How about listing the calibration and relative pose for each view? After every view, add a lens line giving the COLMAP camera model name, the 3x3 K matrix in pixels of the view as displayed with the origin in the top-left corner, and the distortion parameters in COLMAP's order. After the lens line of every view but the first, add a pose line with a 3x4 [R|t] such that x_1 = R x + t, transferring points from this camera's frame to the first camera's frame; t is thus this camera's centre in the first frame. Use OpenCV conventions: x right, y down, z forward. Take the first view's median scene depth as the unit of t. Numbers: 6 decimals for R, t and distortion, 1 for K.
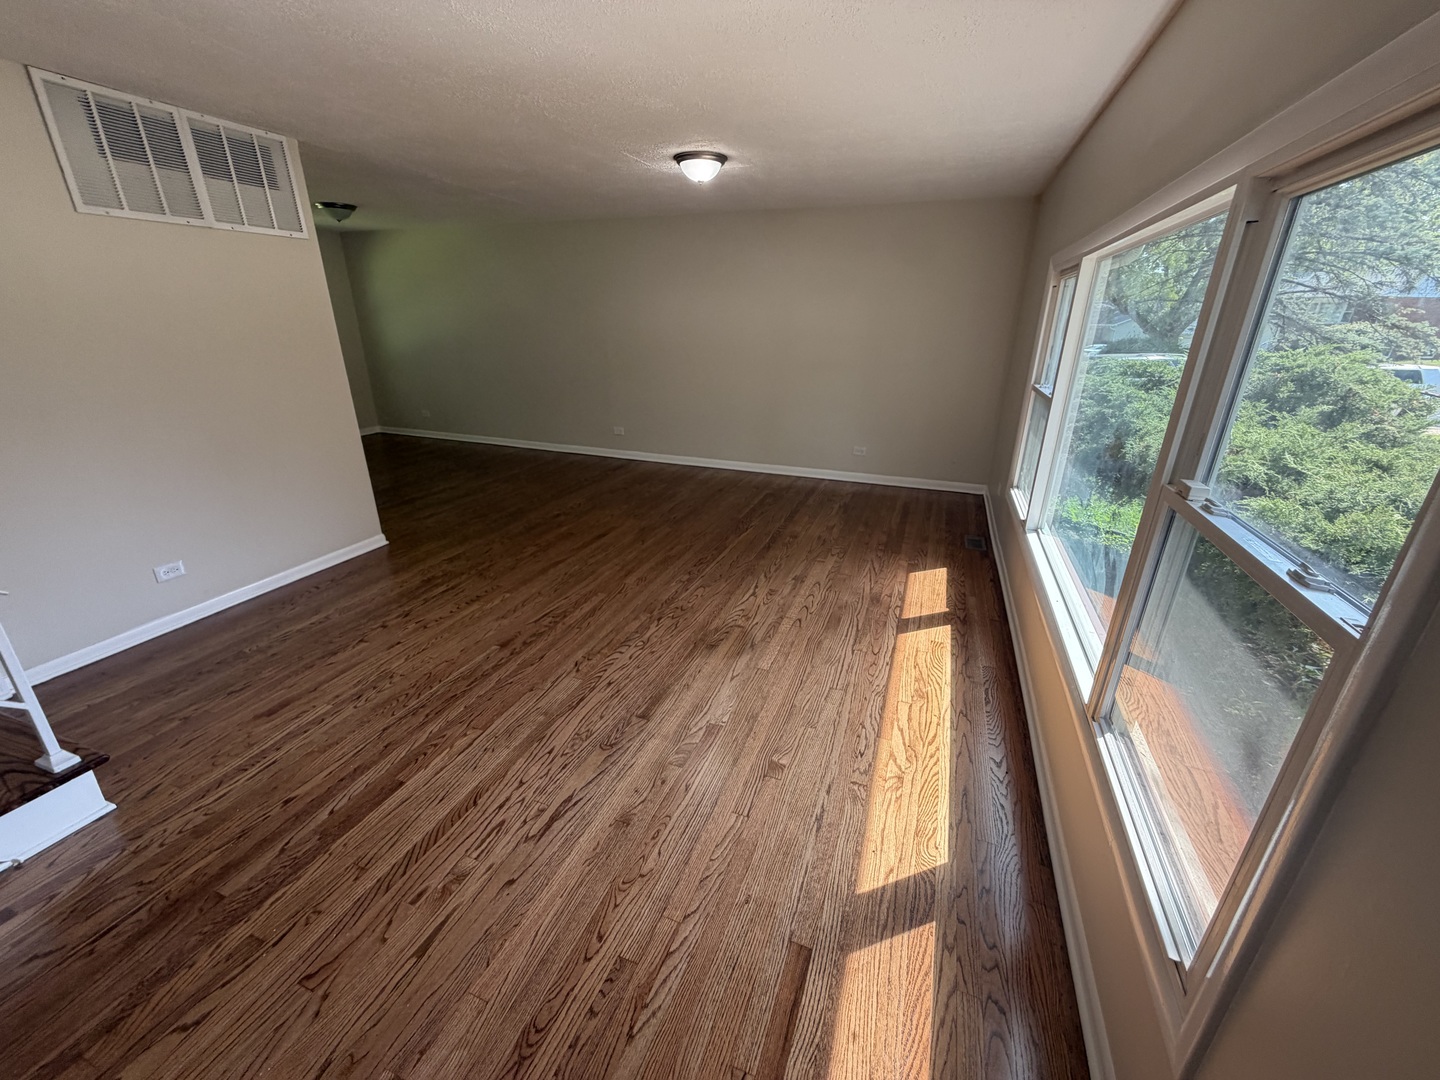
lens RADIAL K [[572.6, 0, 715.2], [0, 572.6, 532.5], [0, 0, 1]] dist [-0.002520, 0.000935]
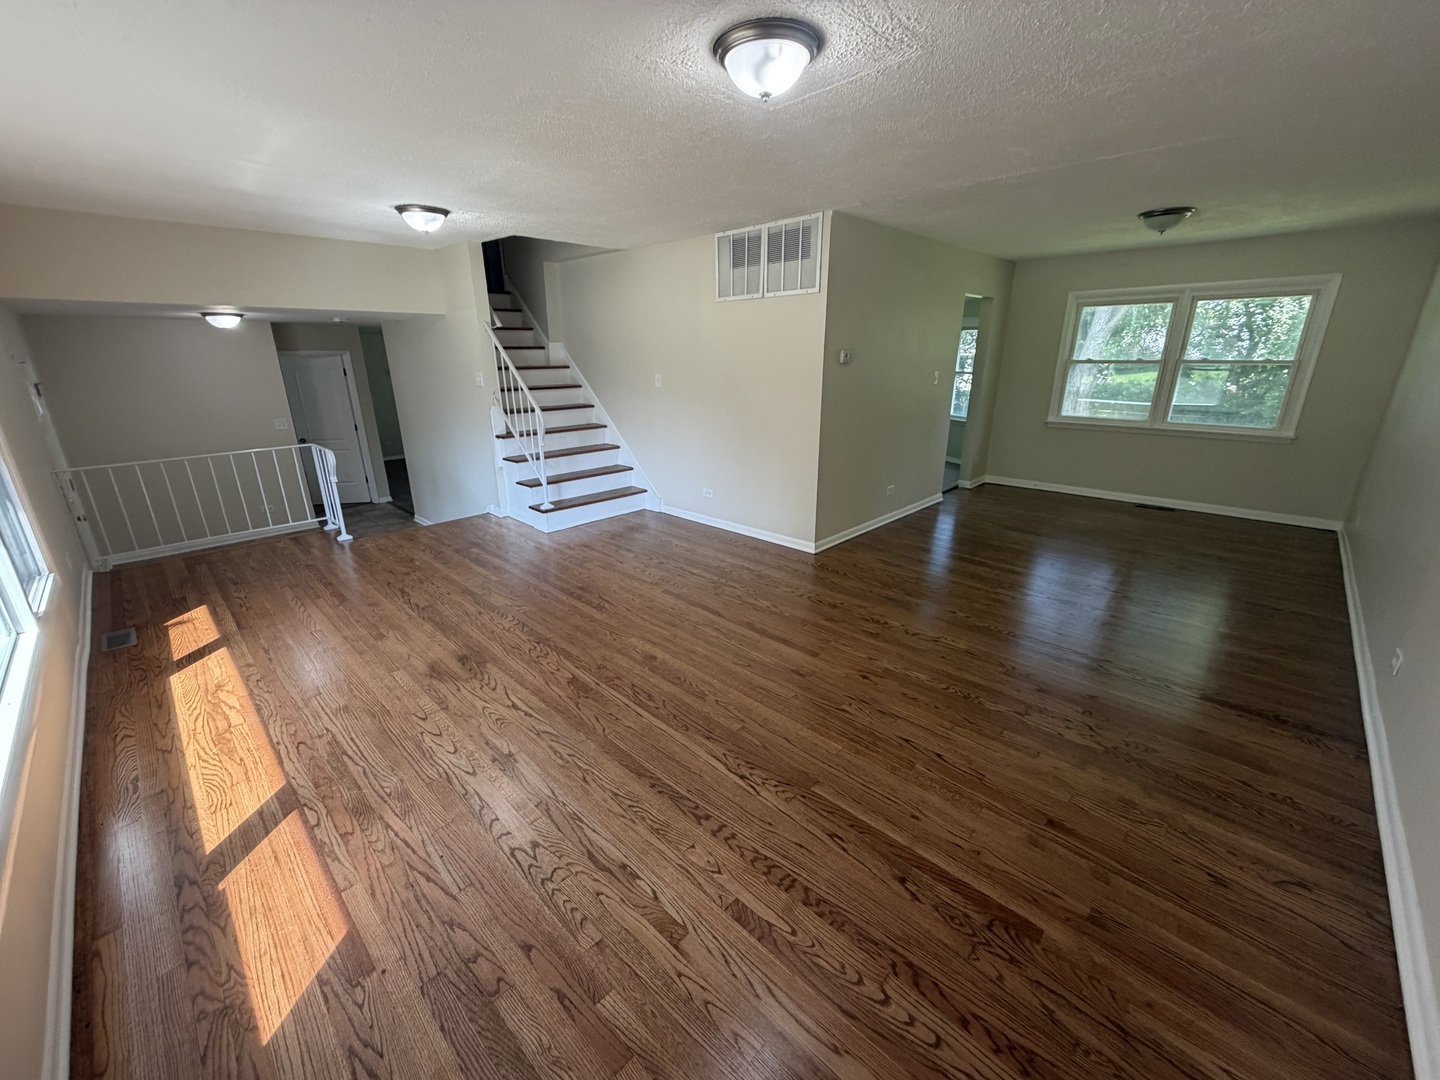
lens RADIAL K [[572.6, 0, 717.4], [0, 572.6, 535.0], [0, 0, 1]] dist [-0.002520, 0.000935]
pose [[-0.390493, 0.276373, -0.878142, 0.643909], [-0.320960, 0.853154, 0.411233, -0.556322], [0.862844, 0.442432, -0.244446, 1.478521]]
